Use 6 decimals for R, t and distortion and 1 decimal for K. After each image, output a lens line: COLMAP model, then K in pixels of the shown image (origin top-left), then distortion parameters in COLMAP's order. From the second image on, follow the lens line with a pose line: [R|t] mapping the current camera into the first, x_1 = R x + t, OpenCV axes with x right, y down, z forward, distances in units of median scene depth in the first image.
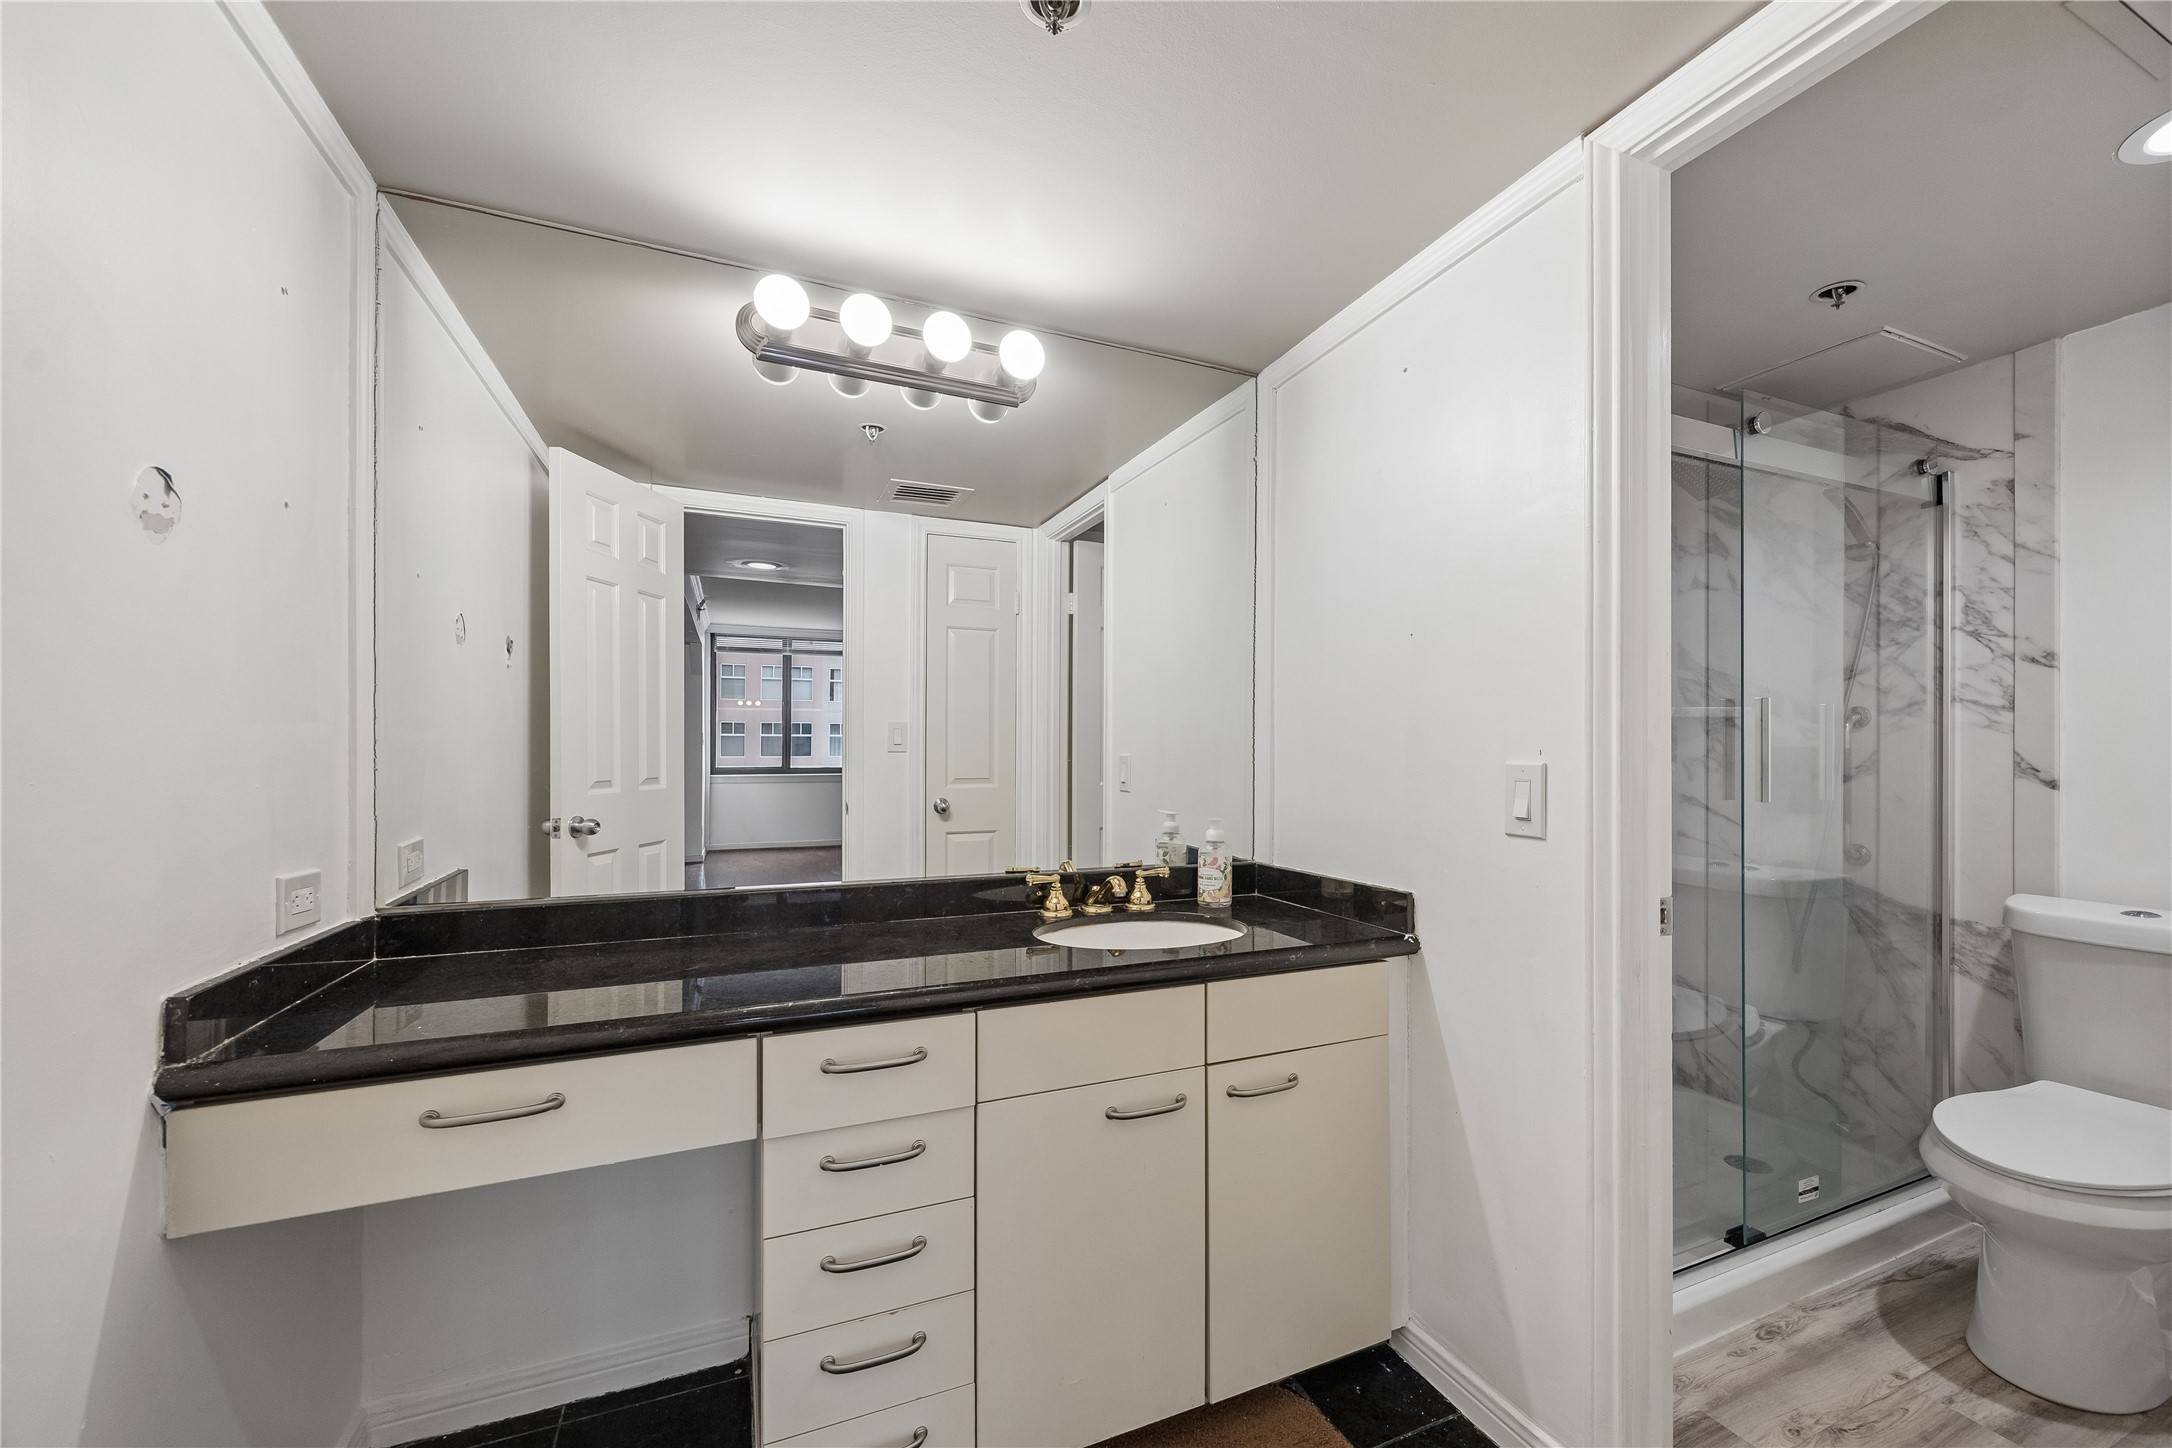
lens RADIAL K [[839.2, 0, 1091.1], [0, 839.2, 745.1], [0, 0, 1]] dist [0.000549, -0.000403]
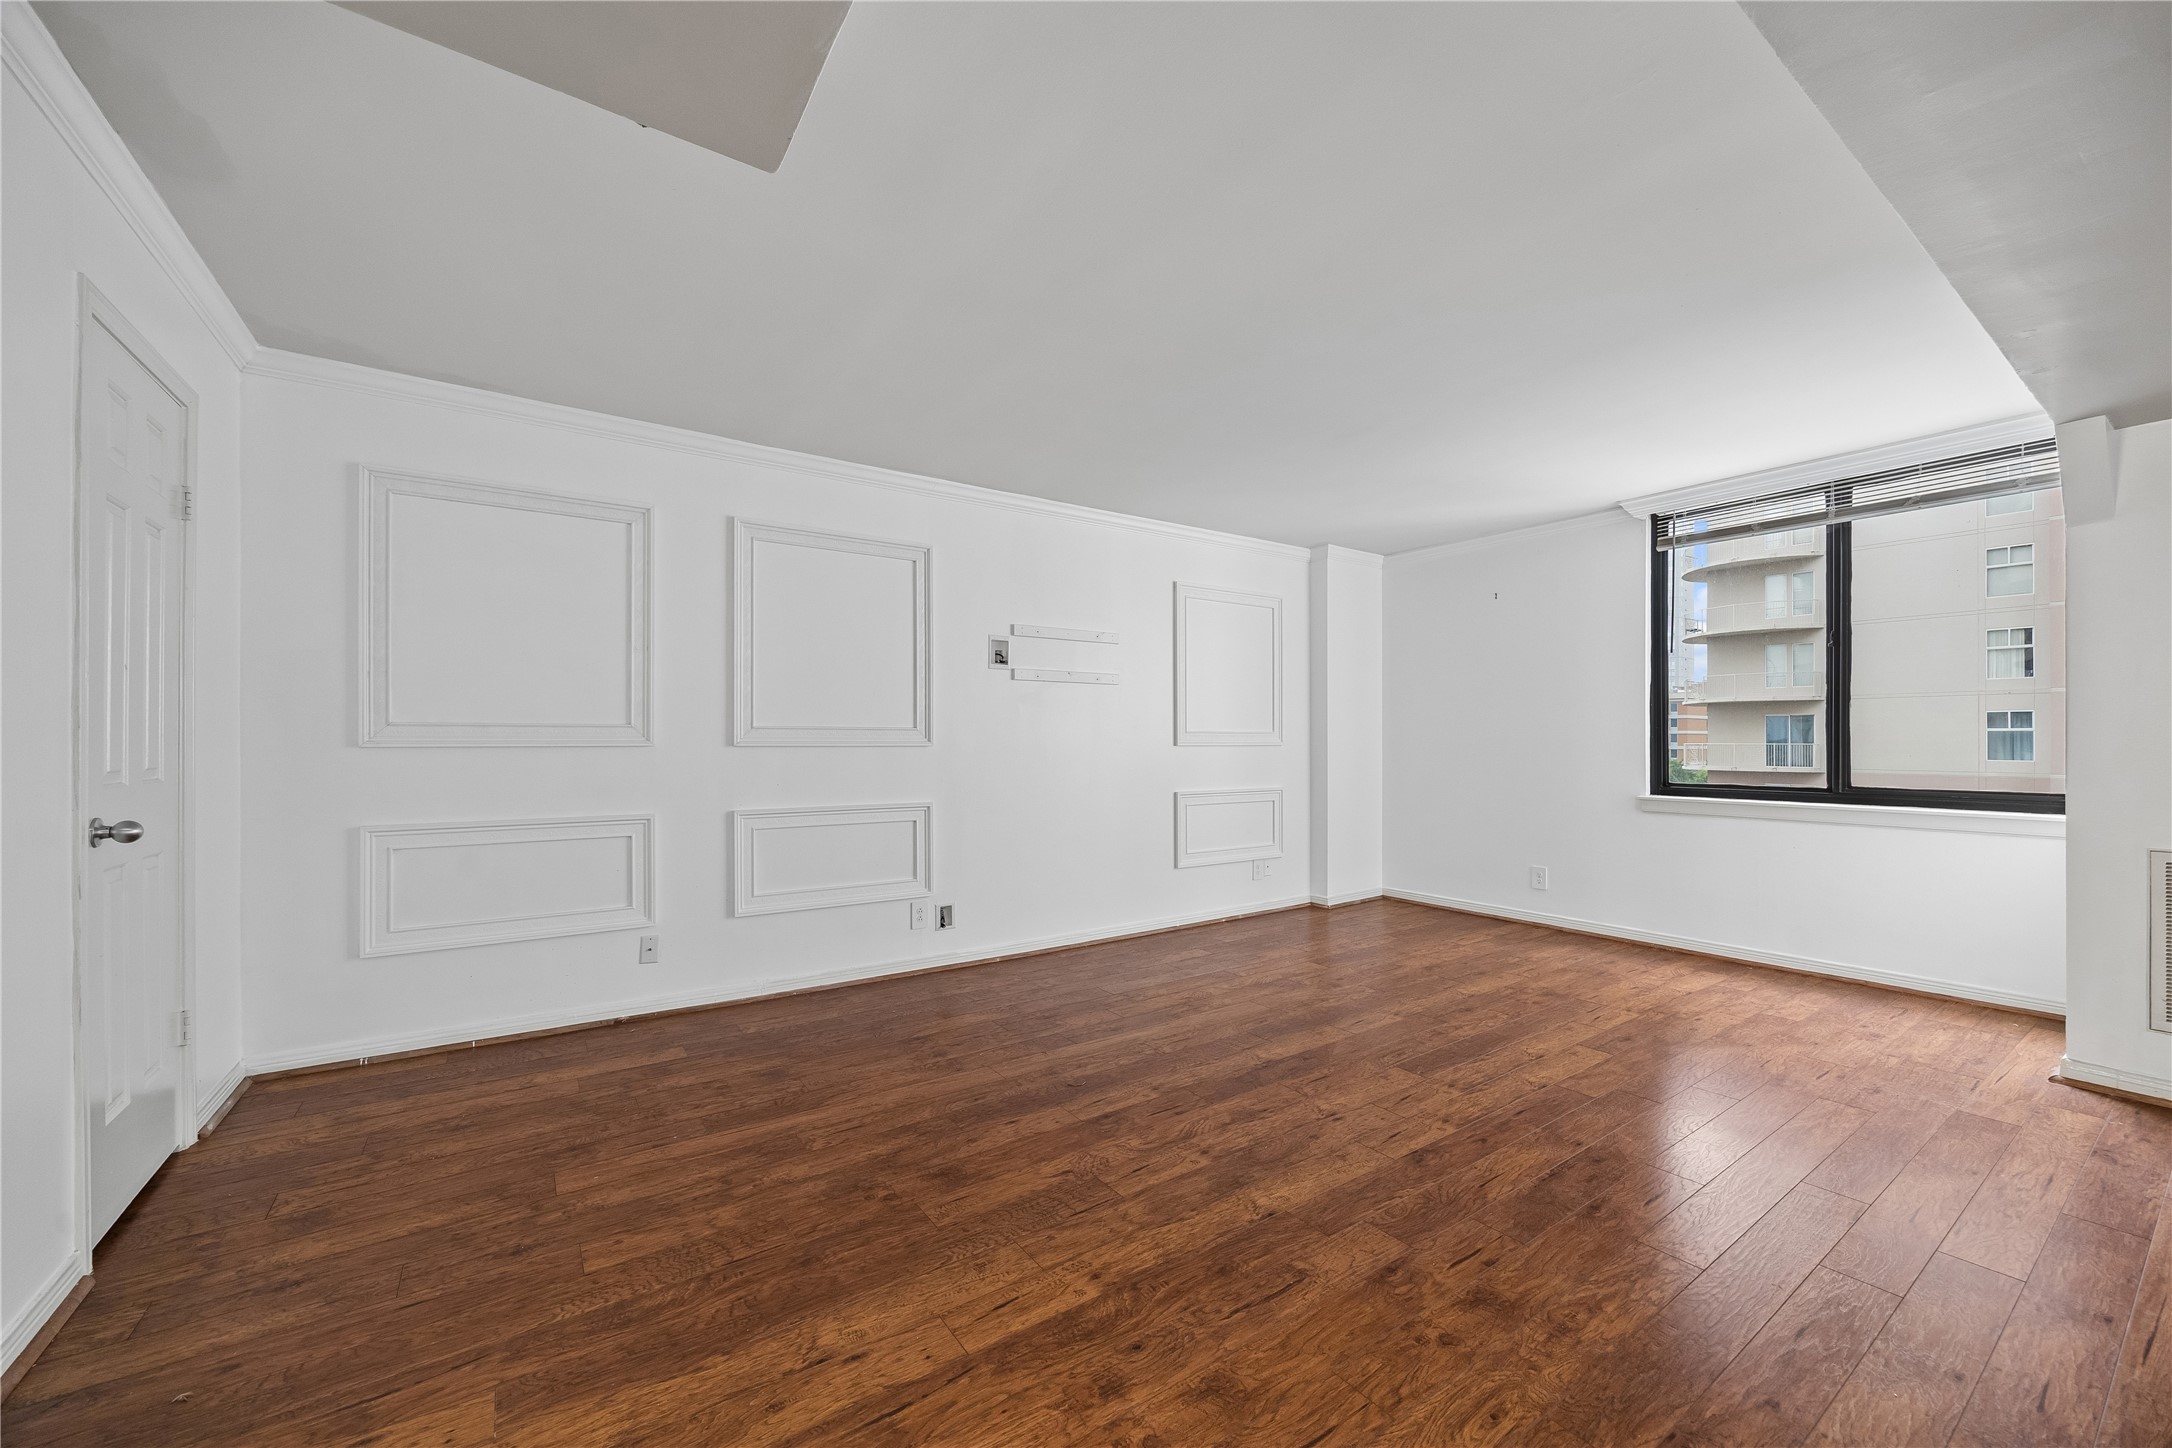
lens RADIAL K [[839.2, 0, 1076.8], [0, 839.2, 736.8], [0, 0, 1]] dist [0.000549, -0.000403]
pose [[0.183506, -0.004361, -0.983009, -0.012142], [0.003033, 0.999988, -0.003870, 0.001747], [0.983014, -0.002271, 0.183517, 0.538231]]
